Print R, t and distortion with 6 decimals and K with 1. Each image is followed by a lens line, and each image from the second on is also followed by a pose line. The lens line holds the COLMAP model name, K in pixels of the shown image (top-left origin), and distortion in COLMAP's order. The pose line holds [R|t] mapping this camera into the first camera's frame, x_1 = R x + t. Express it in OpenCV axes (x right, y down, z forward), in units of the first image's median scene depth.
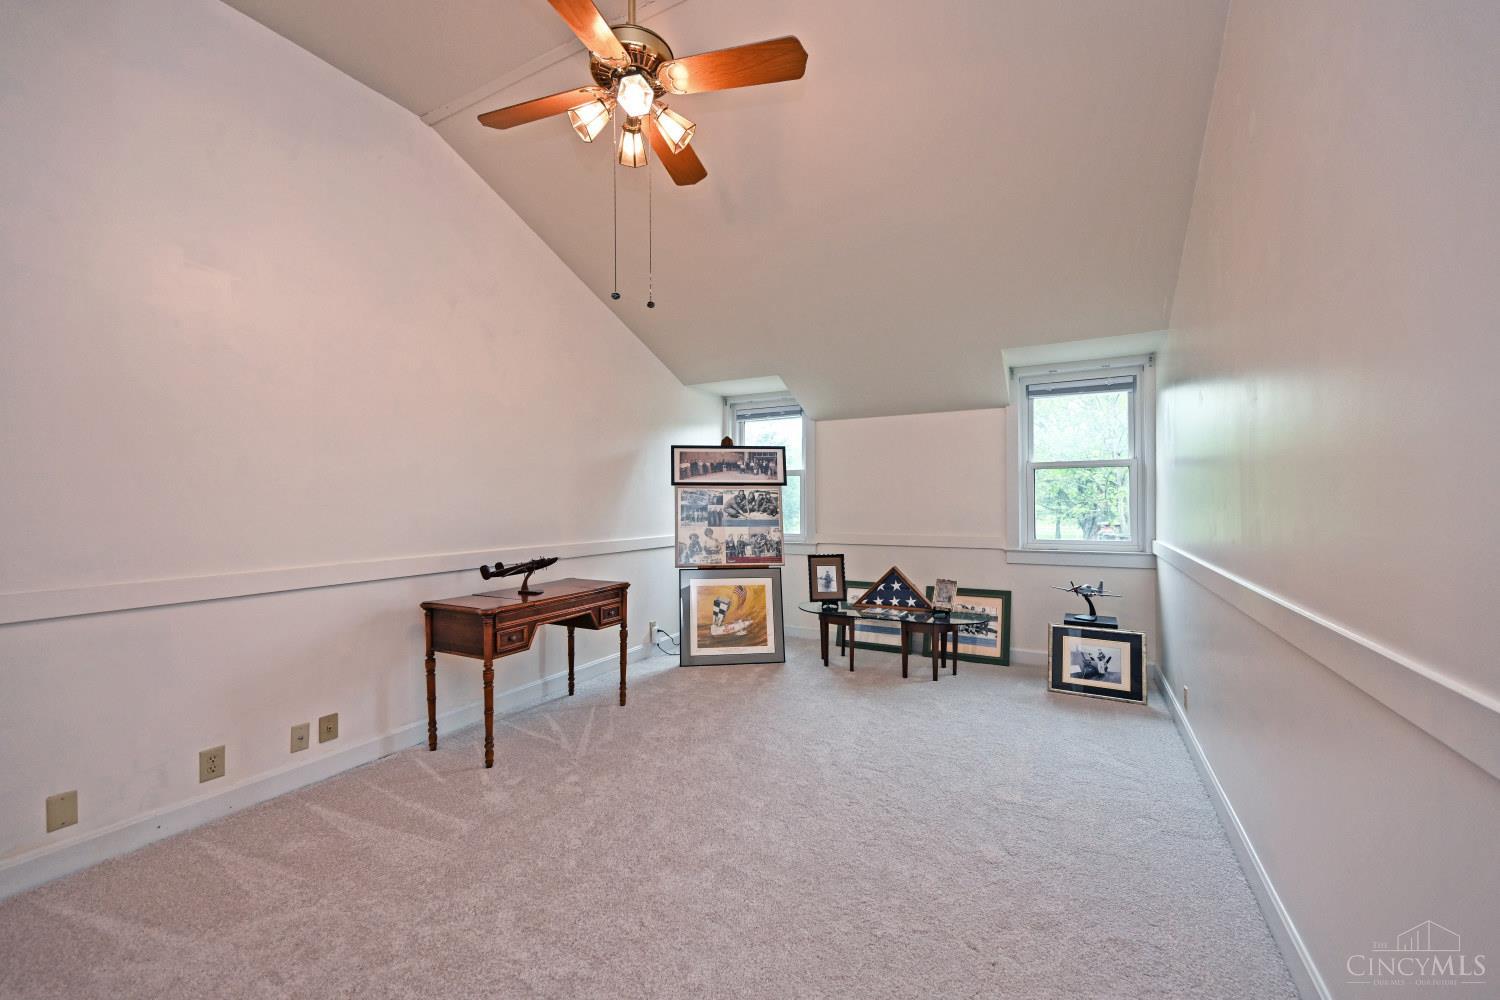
lens RADIAL K [[596.3, 0, 745.9], [0, 596.3, 501.0], [0, 0, 1]] dist [-0.012200, -0.000249]
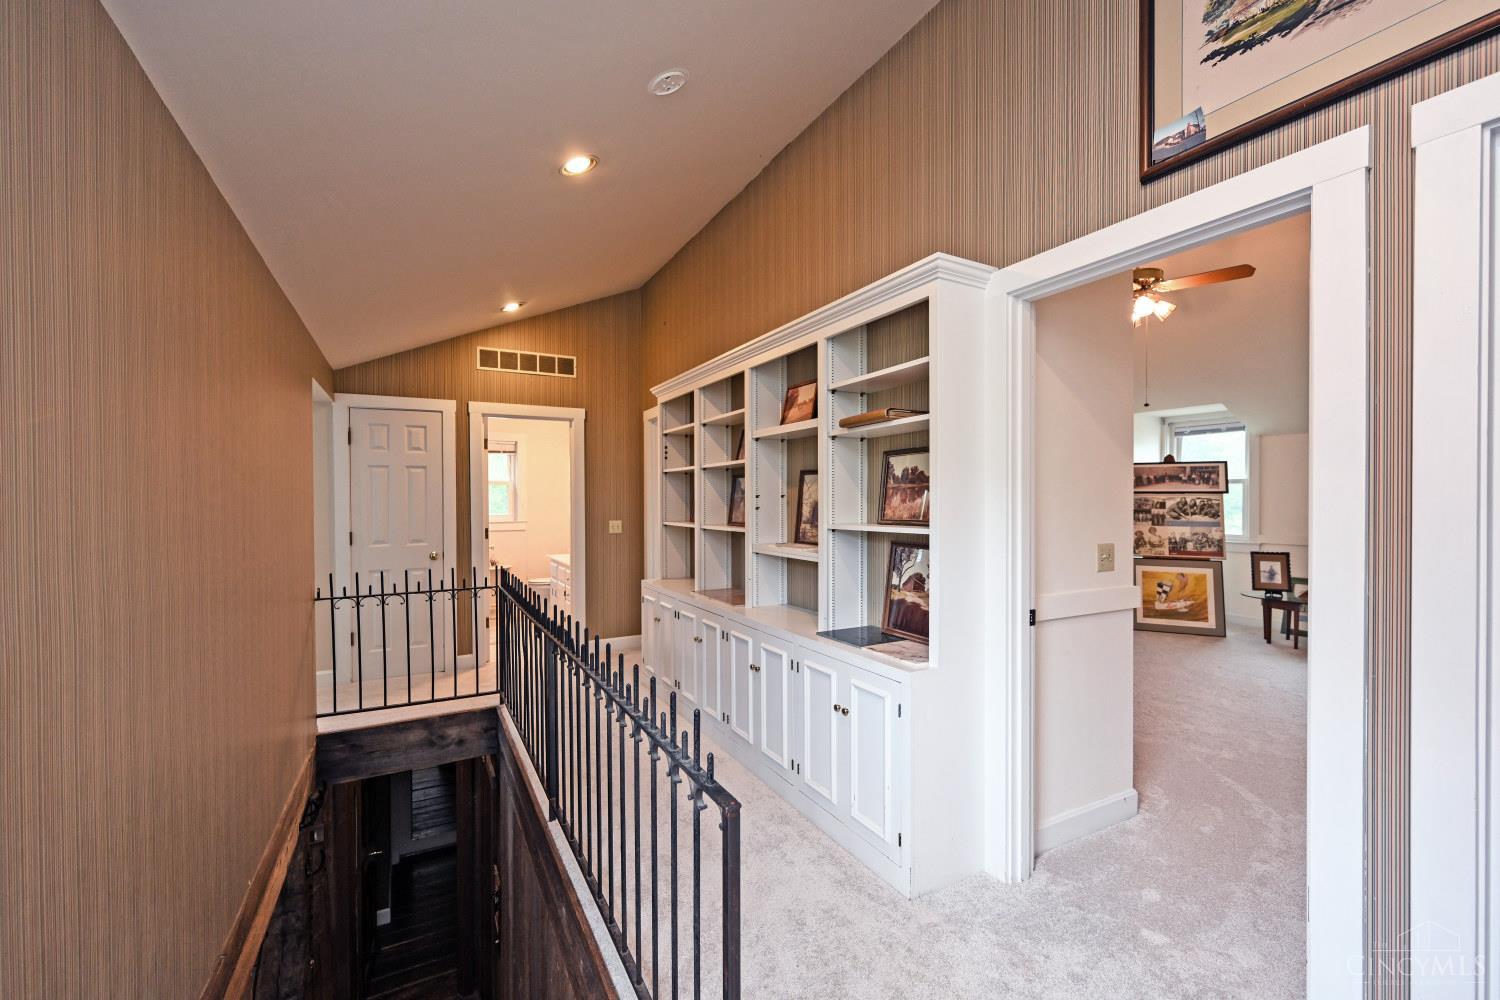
lens RADIAL K [[596.3, 0, 752.5], [0, 596.3, 503.5], [0, 0, 1]] dist [-0.012200, -0.000249]
pose [[0.828662, 0.010327, -0.559654, -0.061520], [-0.004143, 0.999916, 0.012315, -0.017027], [0.559734, -0.007886, 0.828635, -0.538098]]
